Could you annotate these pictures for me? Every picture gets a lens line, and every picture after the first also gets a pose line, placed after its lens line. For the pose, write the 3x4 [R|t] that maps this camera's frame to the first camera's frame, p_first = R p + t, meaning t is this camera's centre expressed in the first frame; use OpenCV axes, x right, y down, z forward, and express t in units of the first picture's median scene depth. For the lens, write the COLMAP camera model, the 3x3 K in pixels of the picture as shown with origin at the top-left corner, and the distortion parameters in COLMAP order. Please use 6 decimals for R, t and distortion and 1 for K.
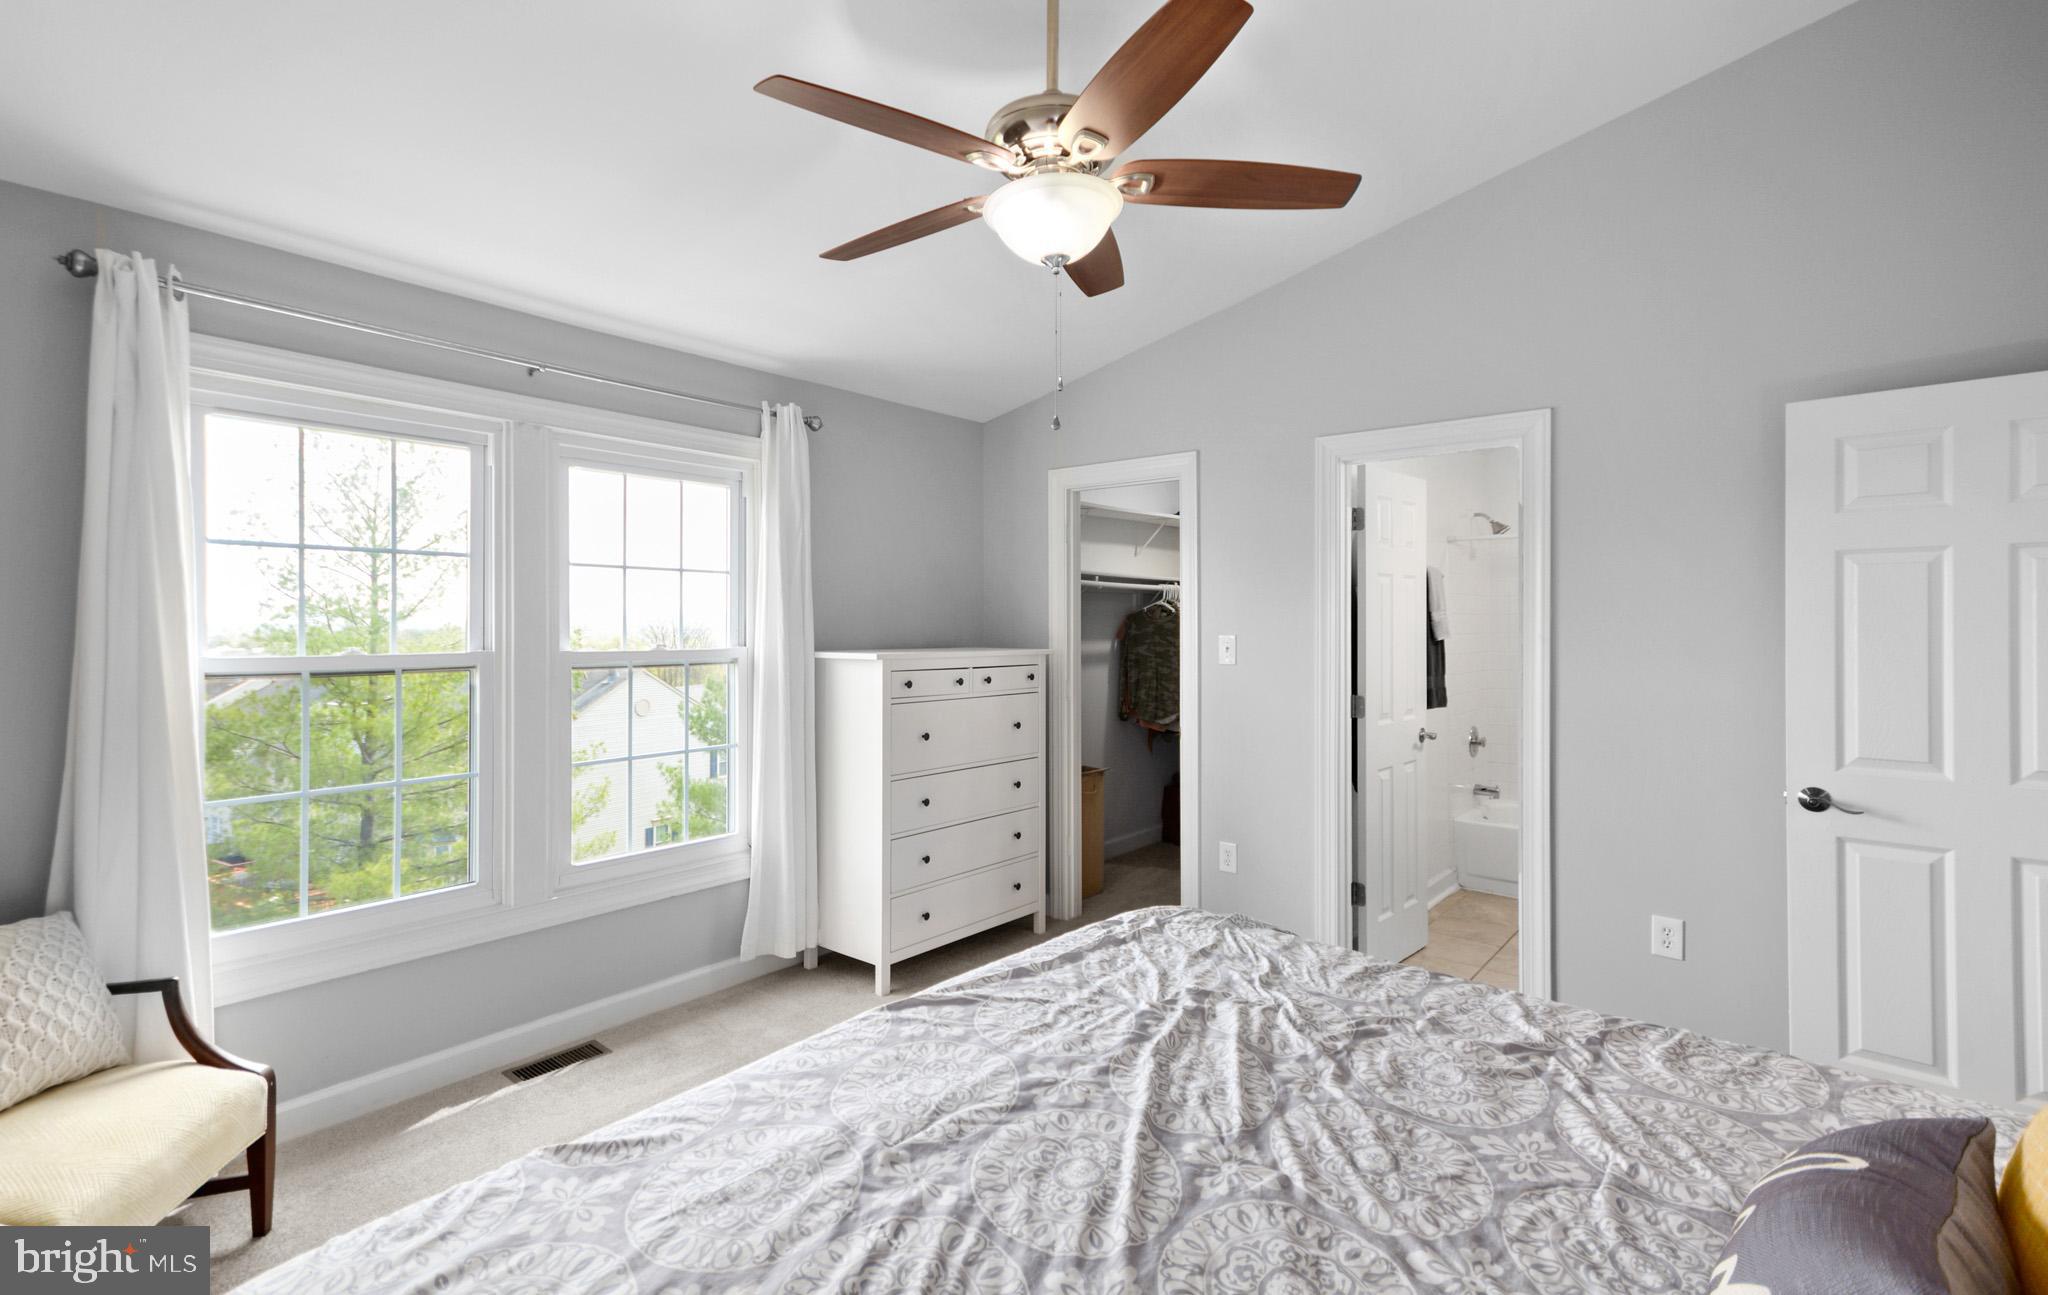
lens RADIAL K [[894.0, 0, 1027.4], [0, 894.0, 628.0], [0, 0, 1]] dist [0.023060, -0.001531]
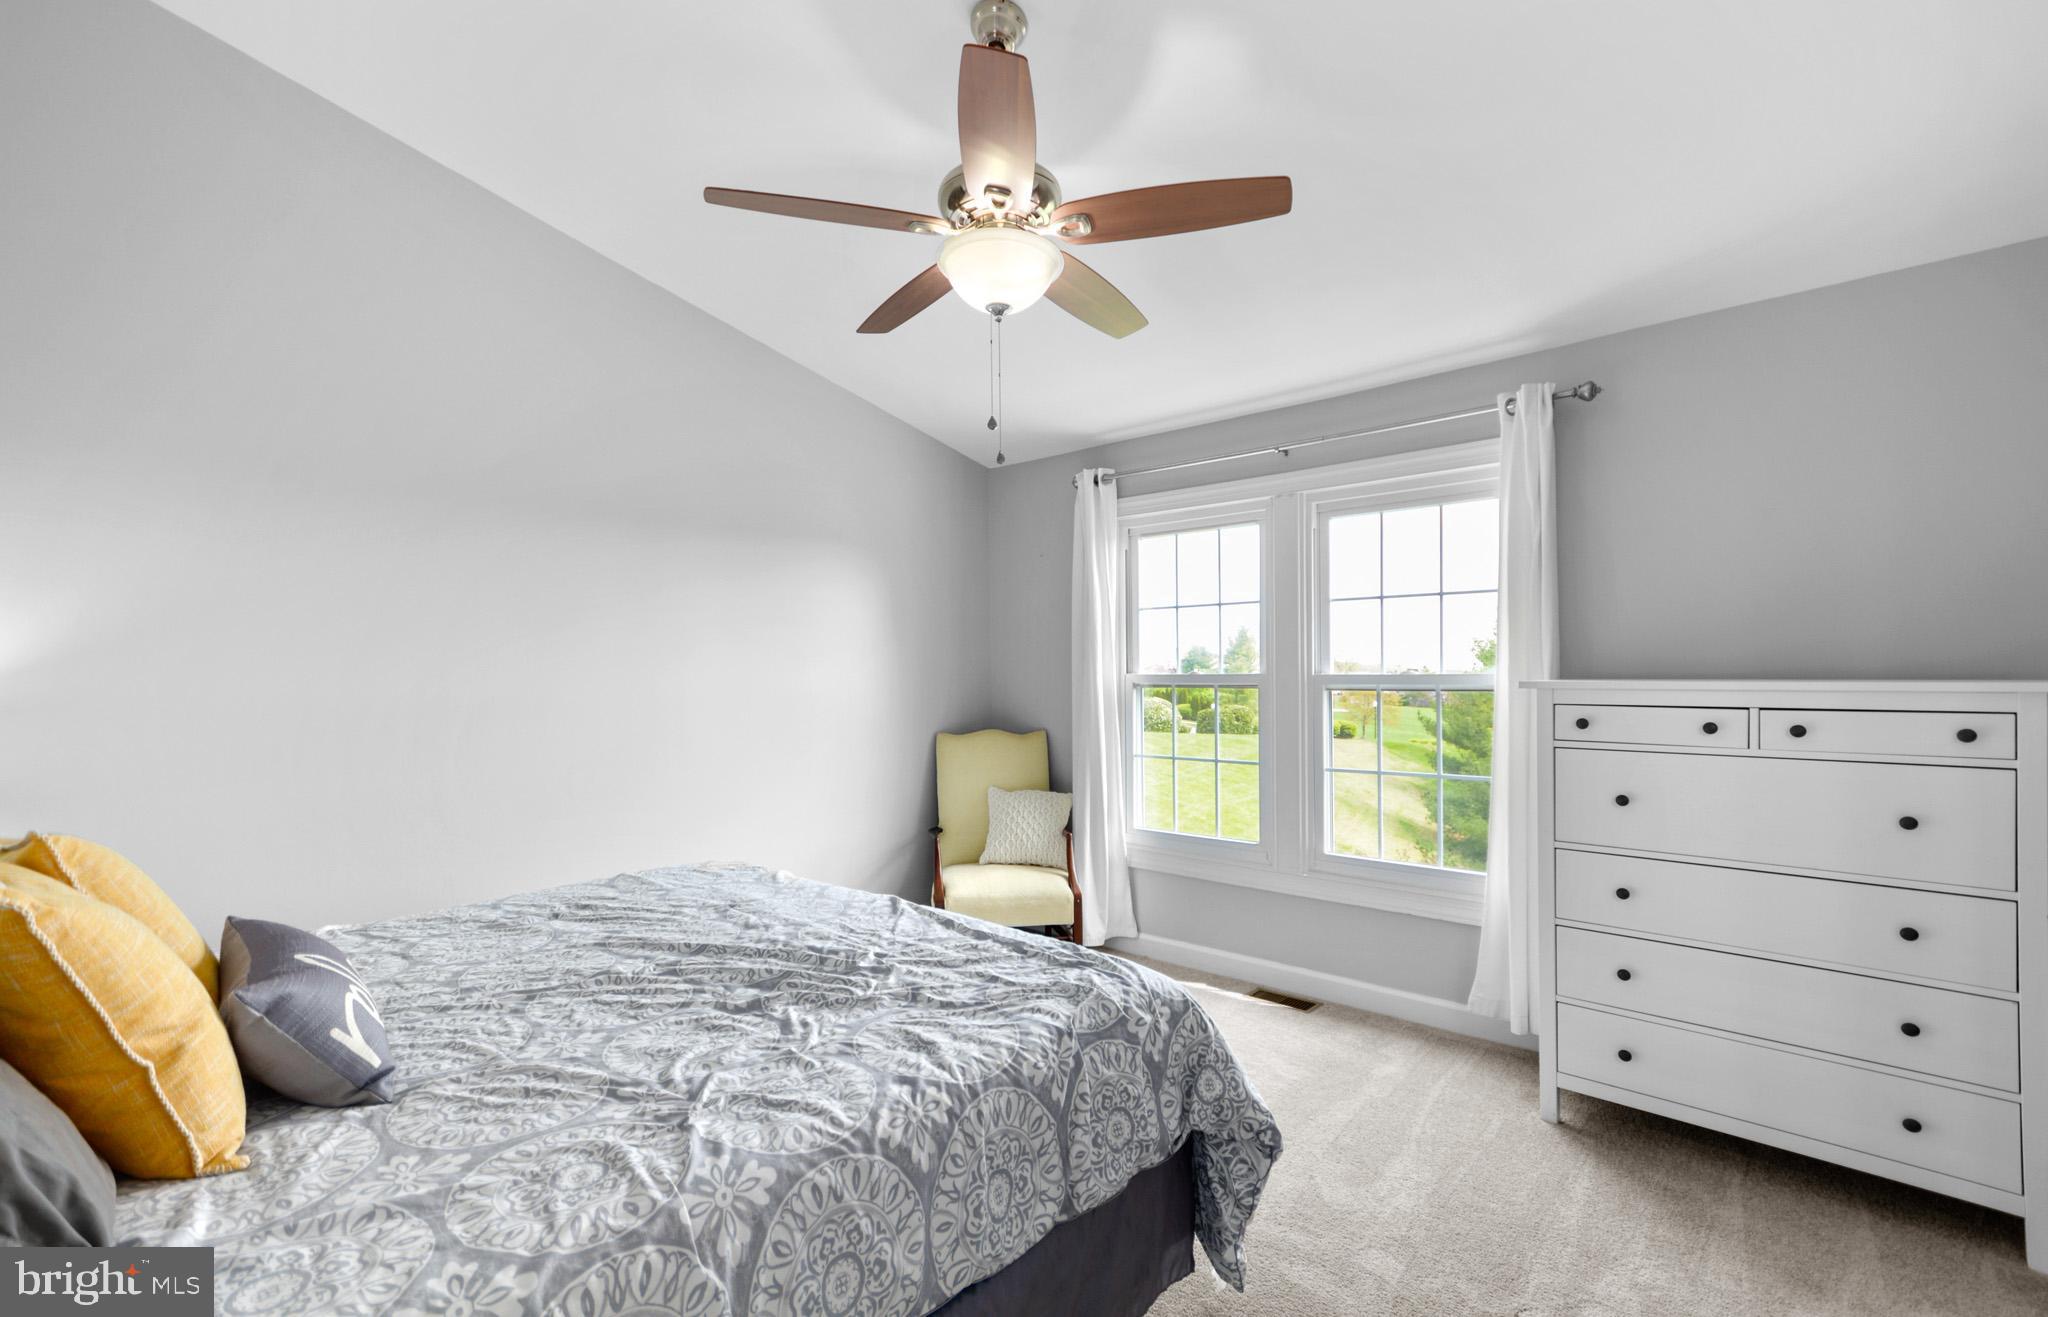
lens RADIAL K [[878.6, 0, 1027.5], [0, 878.6, 673.3], [0, 0, 1]] dist [0.015176, 0.000311]
pose [[0.008968, 0.003116, -0.999955, 1.131111], [0.004569, 0.999985, 0.003157, 0.034123], [0.999949, -0.004598, 0.008954, 1.030275]]
